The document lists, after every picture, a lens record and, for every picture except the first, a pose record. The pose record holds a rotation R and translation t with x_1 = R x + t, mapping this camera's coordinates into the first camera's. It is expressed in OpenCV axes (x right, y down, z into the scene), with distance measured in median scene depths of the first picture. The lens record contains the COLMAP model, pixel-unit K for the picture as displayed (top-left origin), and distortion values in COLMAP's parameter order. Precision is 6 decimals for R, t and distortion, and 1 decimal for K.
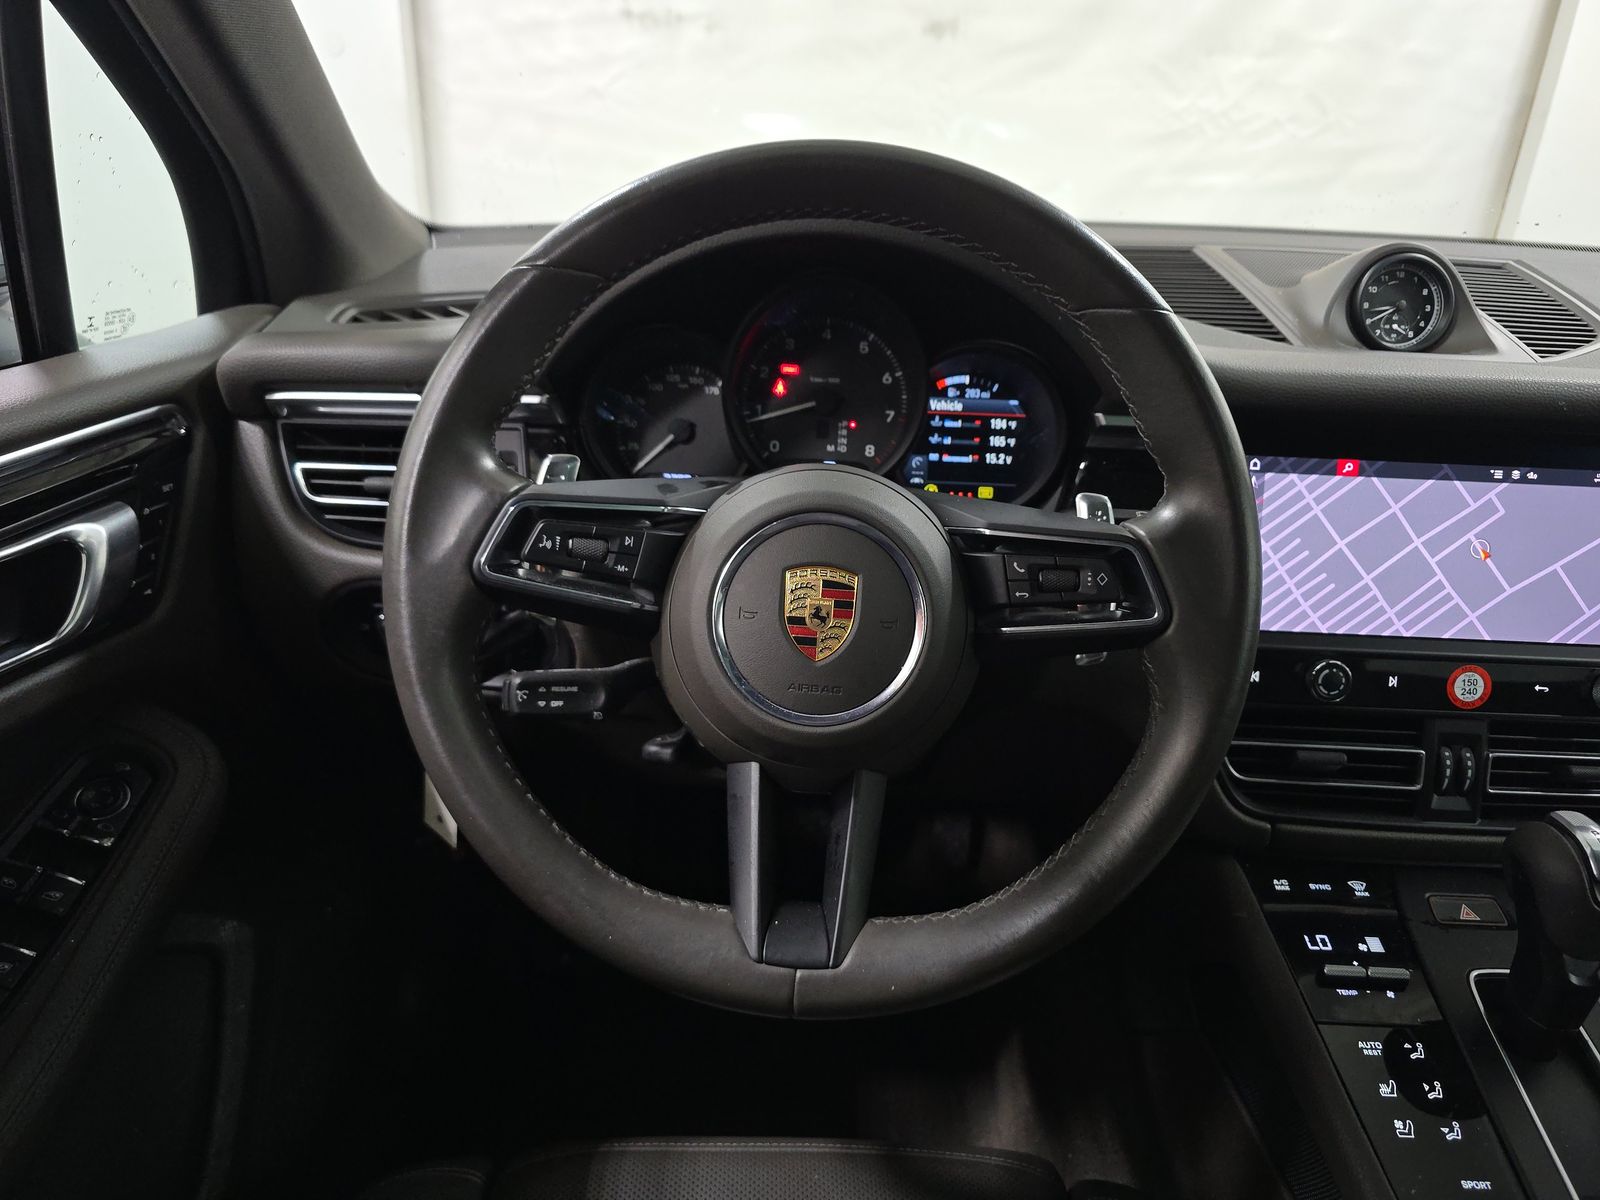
lens RADIAL K [[1074.1, 0, 803.4], [0, 1074.1, 636.5], [0, 0, 1]] dist [0.006806, 0.001883]
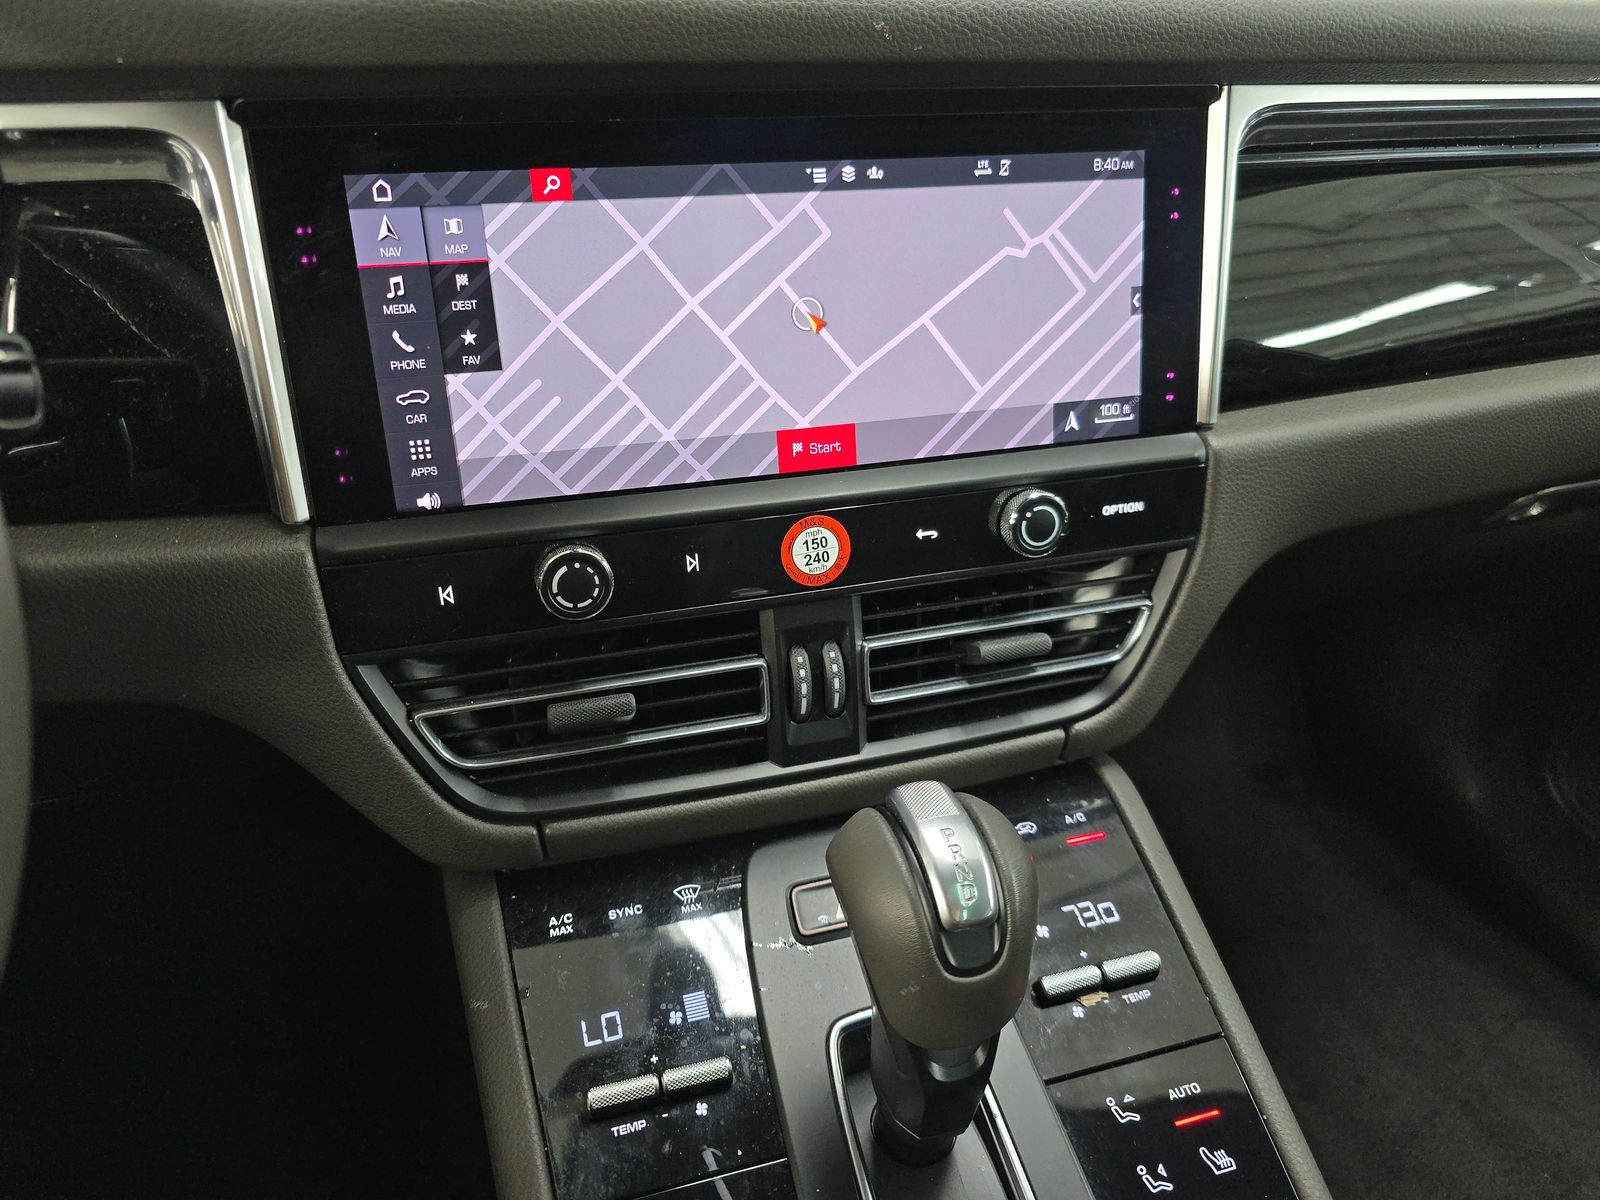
lens RADIAL K [[1074.1, 0, 799.6], [0, 1074.1, 600.3], [0, 0, 1]] dist [0.006806, 0.001883]
pose [[0.952815, -0.177156, 0.246495, 0.485022], [0.125841, 0.969495, 0.210342, -0.057288], [-0.276239, -0.169398, 0.946043, 0.455653]]
